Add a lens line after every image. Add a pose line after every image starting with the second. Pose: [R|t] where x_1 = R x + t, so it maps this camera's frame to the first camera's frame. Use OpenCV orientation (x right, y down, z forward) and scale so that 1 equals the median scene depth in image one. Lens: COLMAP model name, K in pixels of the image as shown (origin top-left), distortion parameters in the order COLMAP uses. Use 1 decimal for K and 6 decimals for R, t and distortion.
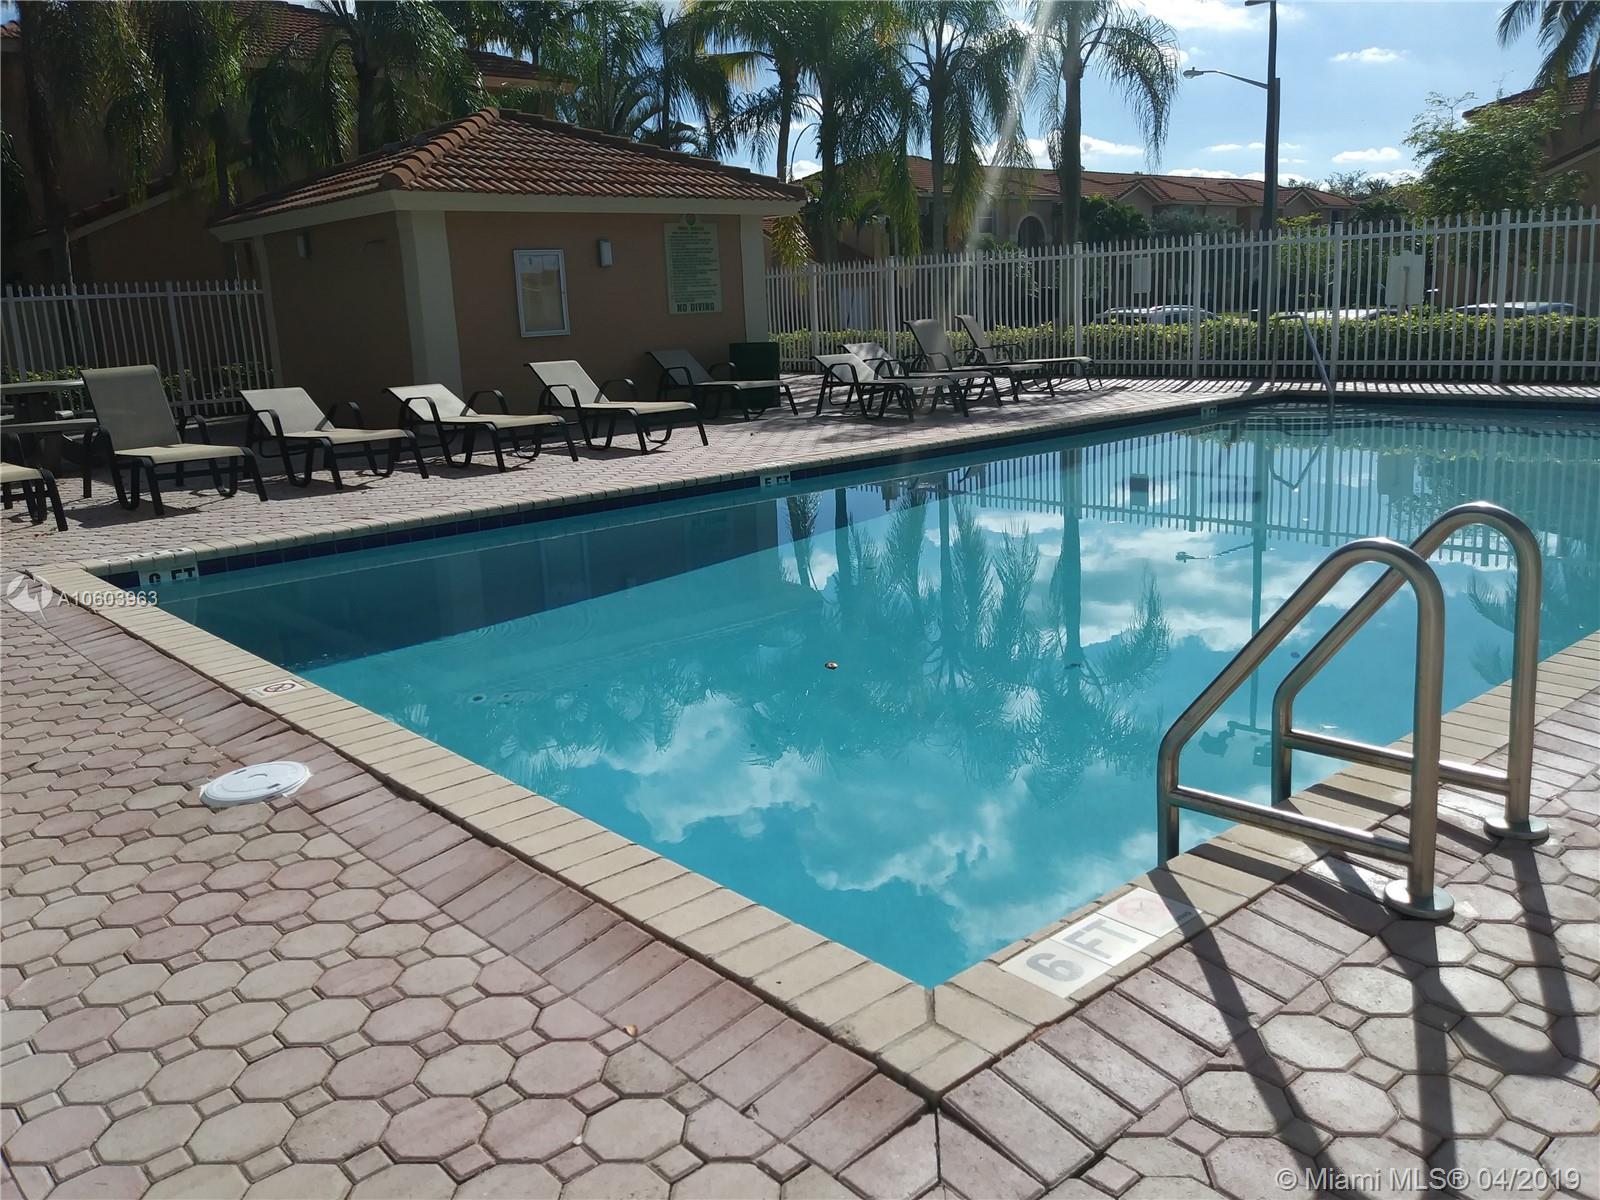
lens RADIAL K [[1299.2, 0, 798.4], [0, 1299.2, 547.3], [0, 0, 1]] dist [0.047056, -0.095740]
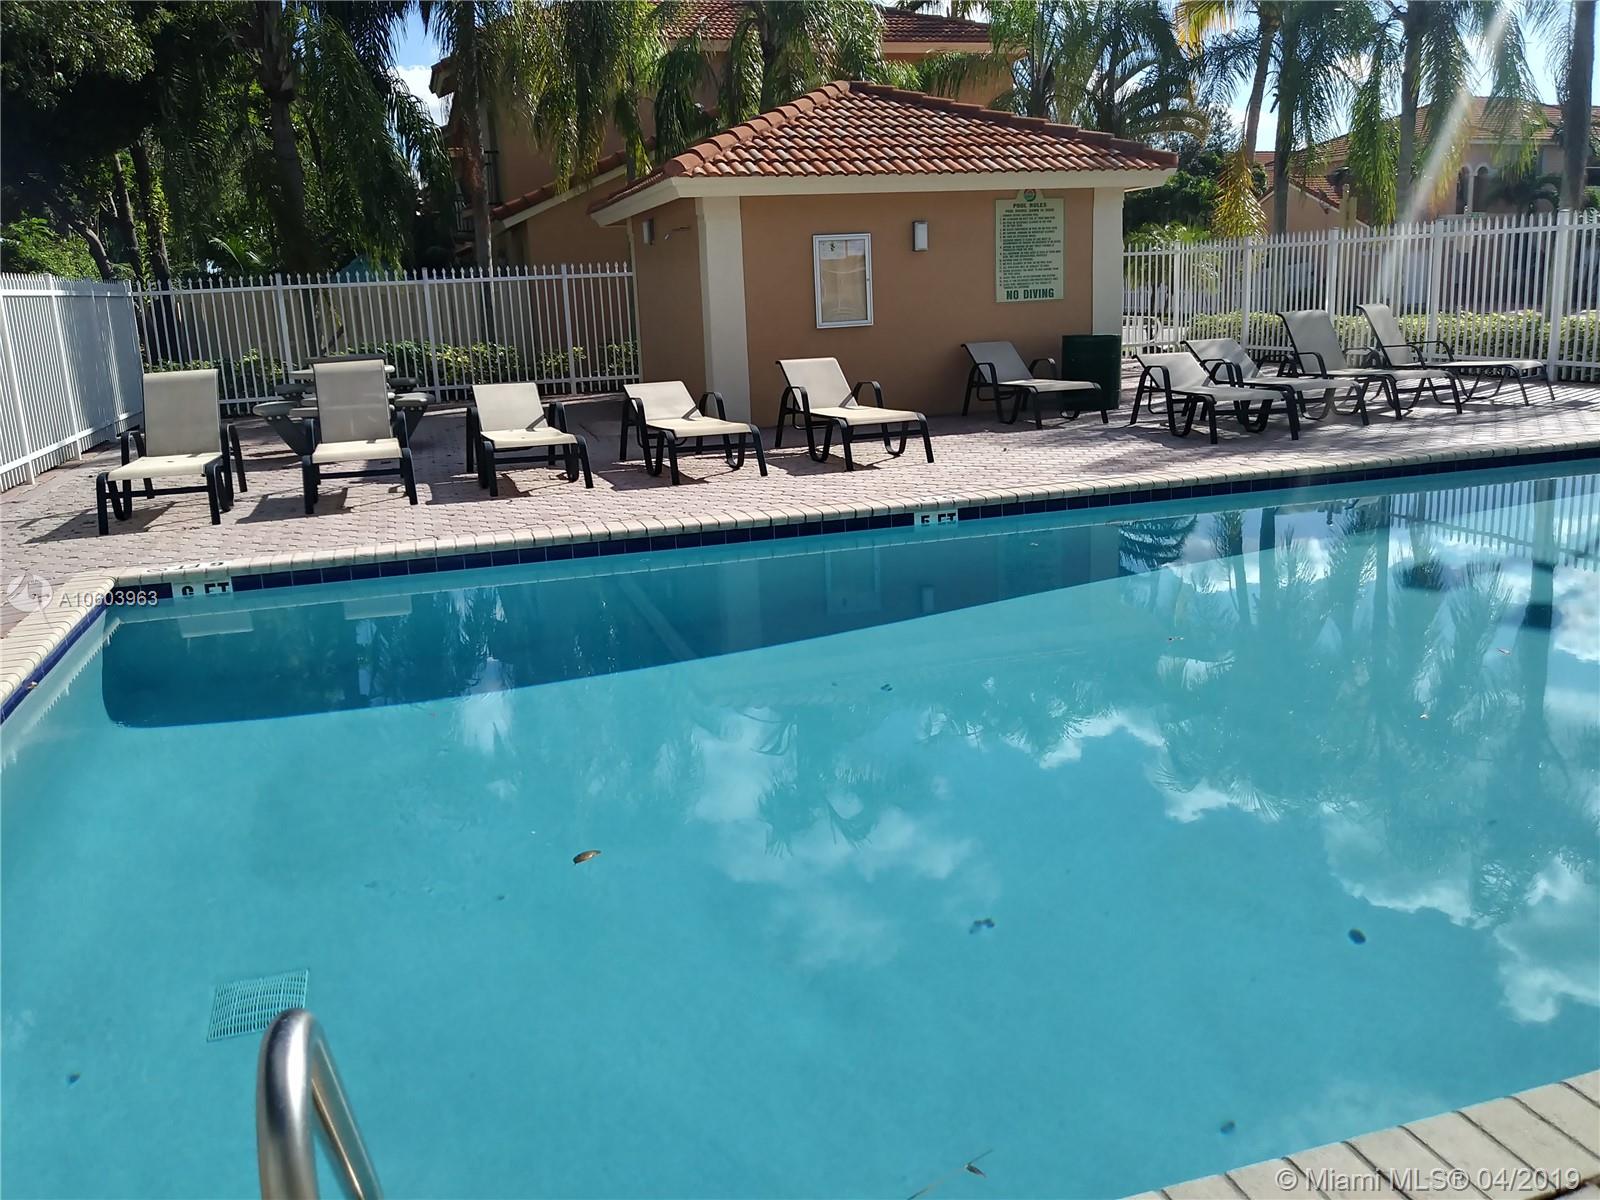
lens RADIAL K [[1299.2, 0, 798.4], [0, 1299.2, 547.3], [0, 0, 1]] dist [0.047056, -0.095740]
pose [[0.912883, 0.085590, -0.399148, 0.150980], [-0.074267, 0.996277, 0.043780, -0.039839], [0.401409, -0.010322, 0.915841, 0.119624]]
